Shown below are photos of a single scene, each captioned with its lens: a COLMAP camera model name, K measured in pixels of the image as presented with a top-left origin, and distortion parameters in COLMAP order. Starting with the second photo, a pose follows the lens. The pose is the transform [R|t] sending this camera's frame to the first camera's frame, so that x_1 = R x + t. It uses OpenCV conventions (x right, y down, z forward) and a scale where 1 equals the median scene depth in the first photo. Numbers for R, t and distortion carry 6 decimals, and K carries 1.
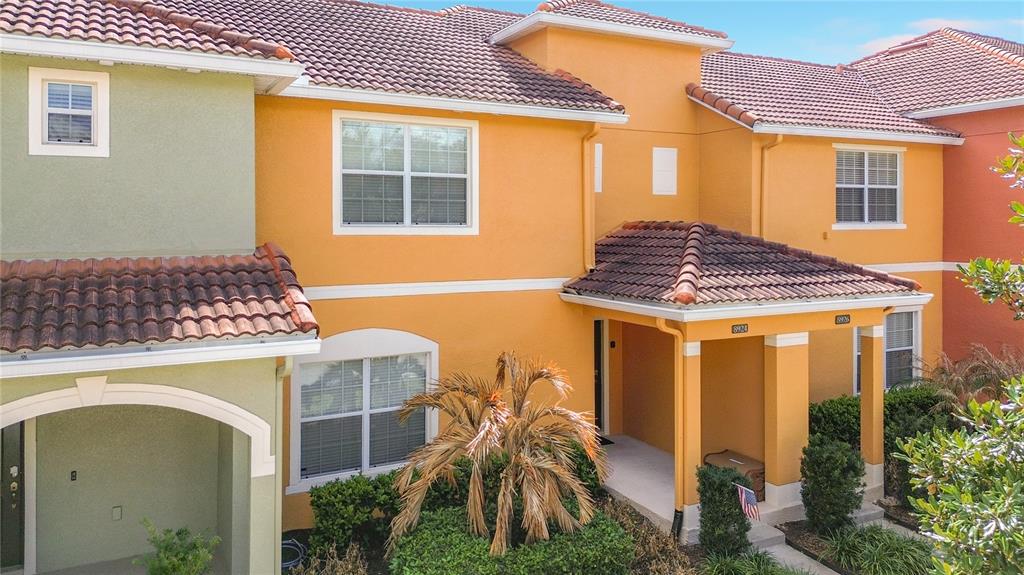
lens RADIAL K [[725.3, 0, 512.0], [0, 725.3, 287.5], [0, 0, 1]] dist [0.081085, -0.092677]
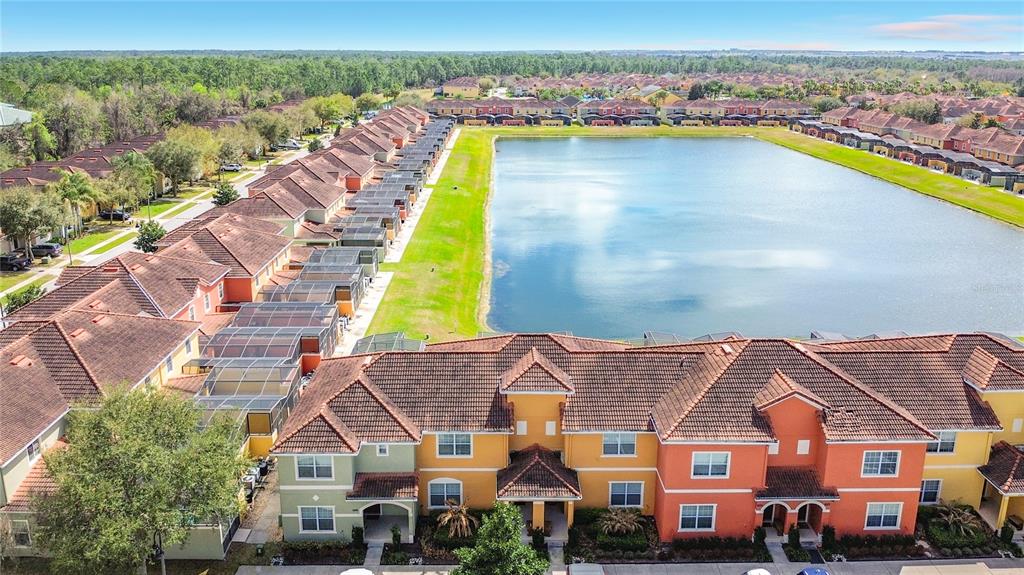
lens RADIAL K [[763.2, 0, 512.0], [0, 763.2, 287.5], [0, 0, 1]] dist [0.013037, -0.070163]
pose [[0.896829, 0.134780, -0.421346, 1.792961], [-0.041967, 0.974083, 0.222264, -1.933912], [0.440382, -0.181650, 0.879242, -2.416701]]
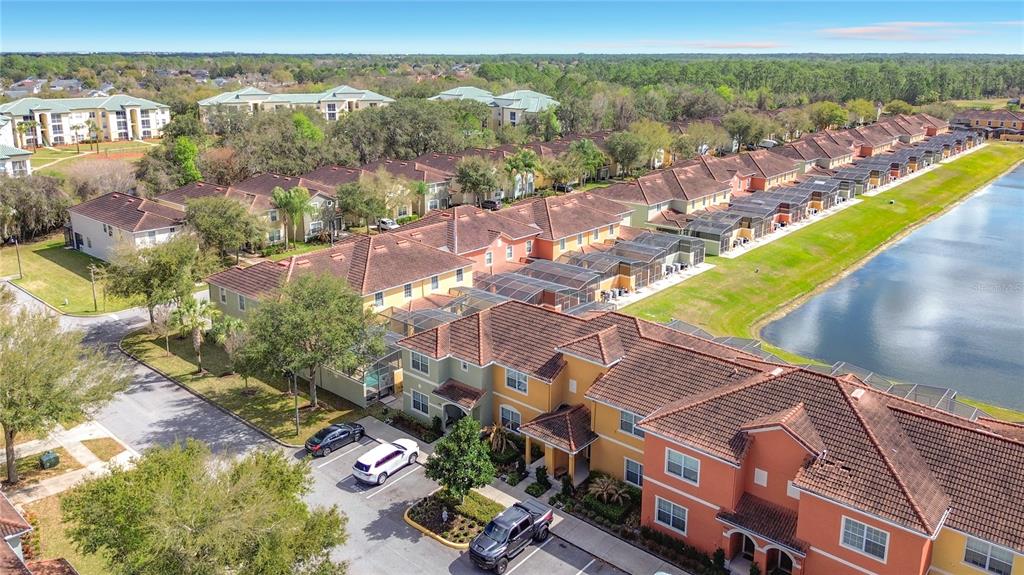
lens RADIAL K [[725.3, 0, 512.0], [0, 725.3, 287.5], [0, 0, 1]] dist [0.081085, -0.092677]
pose [[0.373581, 0.284054, -0.883035, 3.984722], [-0.082889, 0.958373, 0.273221, -2.082628], [0.923887, -0.028877, 0.381575, -0.905871]]
